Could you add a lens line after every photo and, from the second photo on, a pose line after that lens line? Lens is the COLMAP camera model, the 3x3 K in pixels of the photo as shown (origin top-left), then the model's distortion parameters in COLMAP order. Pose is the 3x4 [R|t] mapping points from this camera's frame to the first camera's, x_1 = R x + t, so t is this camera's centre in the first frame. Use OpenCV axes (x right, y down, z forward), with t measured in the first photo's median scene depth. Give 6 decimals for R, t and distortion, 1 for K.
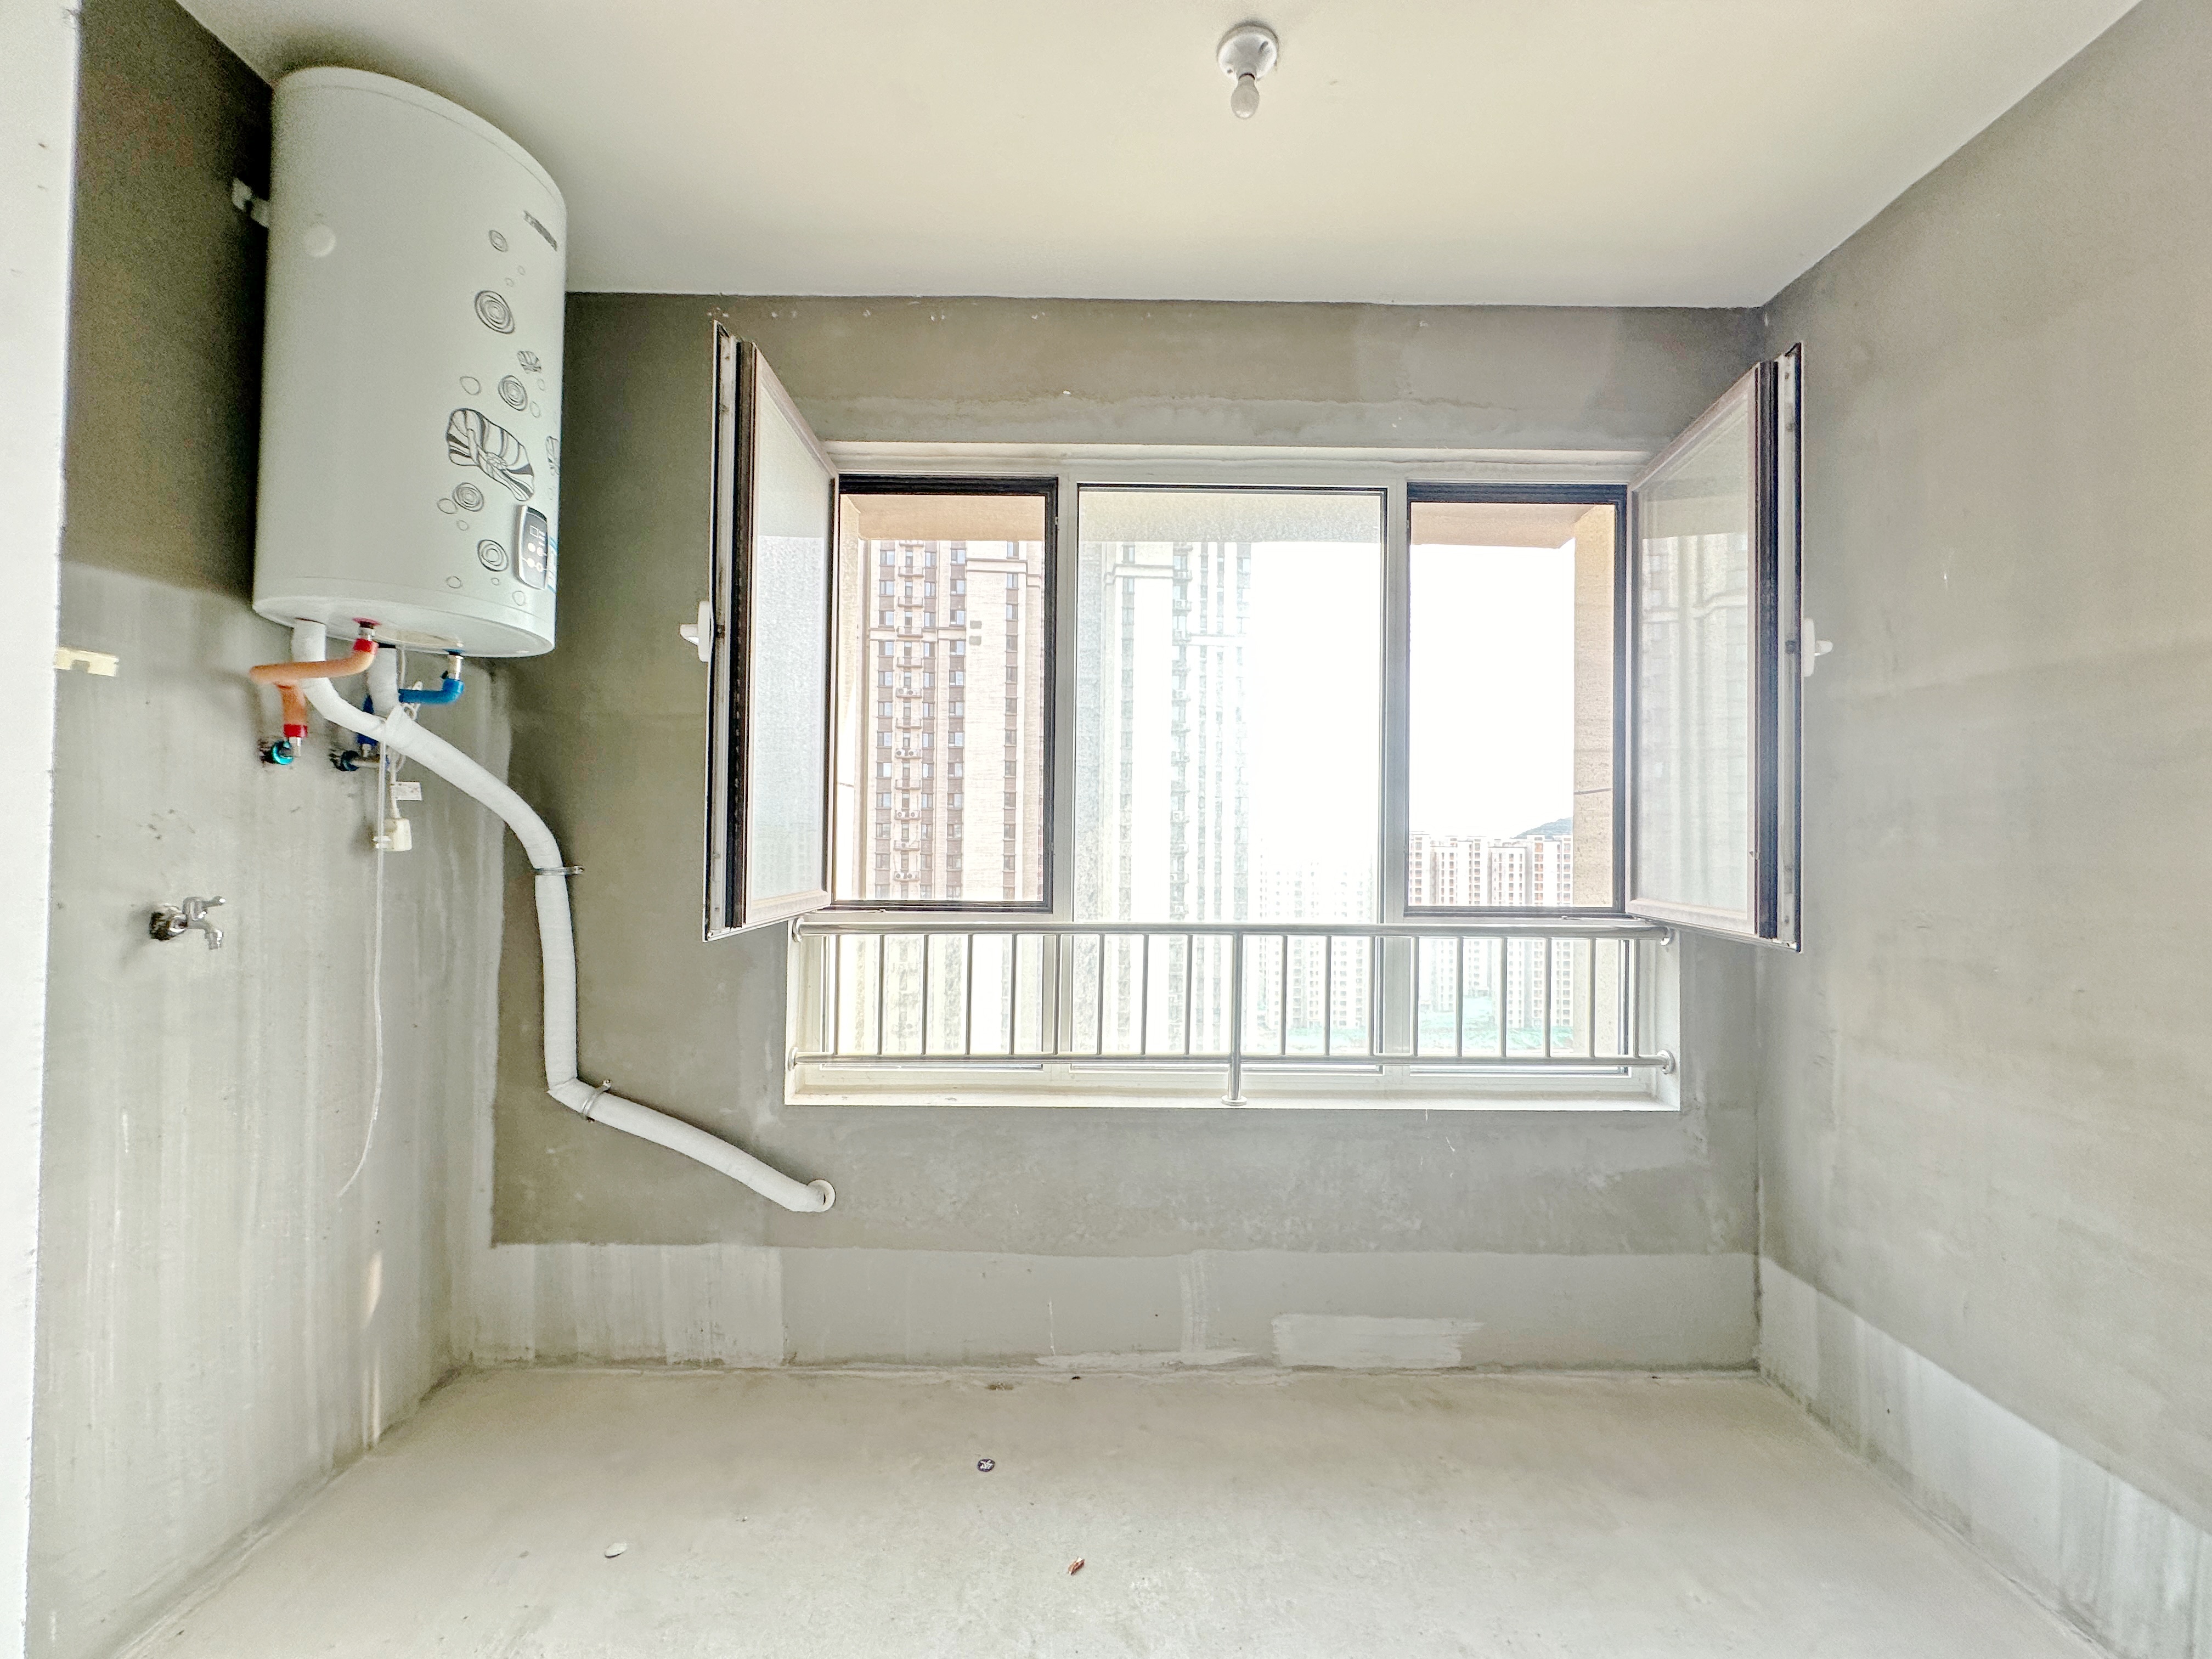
lens RADIAL K [[888.4, 0, 1106.9], [0, 888.4, 838.6], [0, 0, 1]] dist [-0.000988, -0.000105]
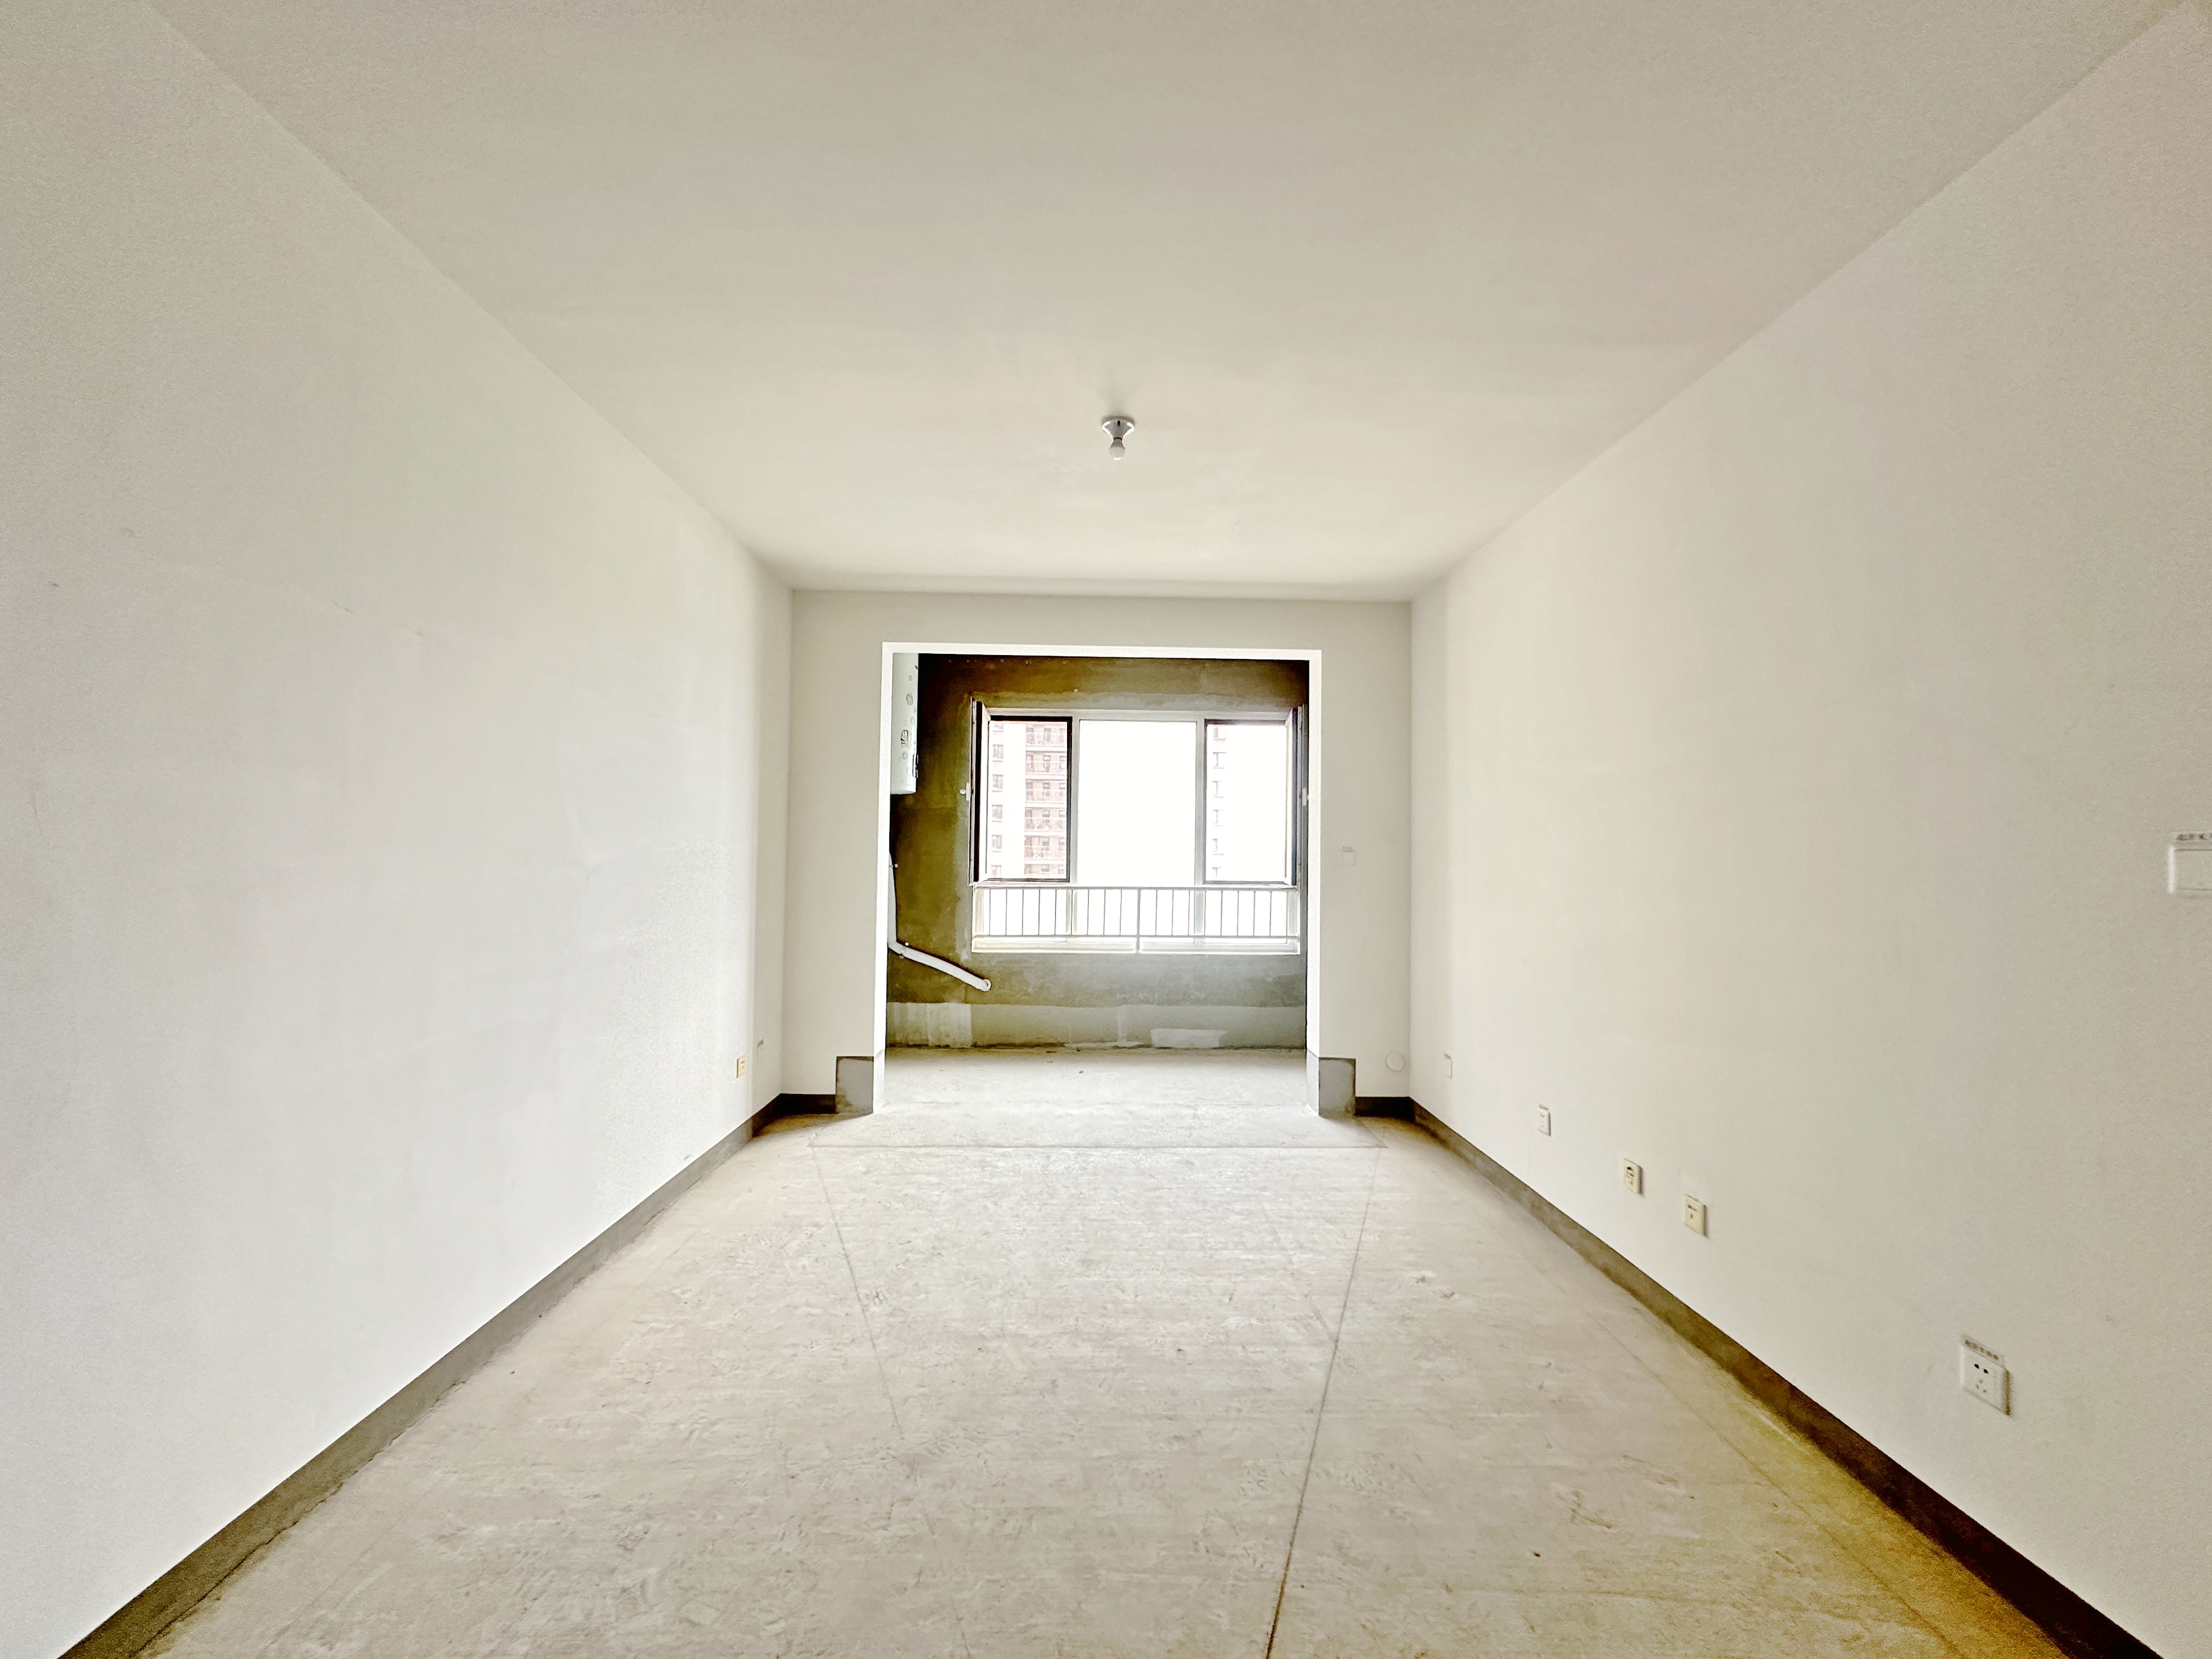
lens RADIAL K [[888.4, 0, 1104.3], [0, 888.4, 834.5], [0, 0, 1]] dist [-0.000988, -0.000105]
pose [[0.999592, 0.002692, 0.028443, -0.035198], [-0.002437, 0.999956, -0.009009, -0.035370], [-0.028466, 0.008936, 0.999555, -1.706735]]
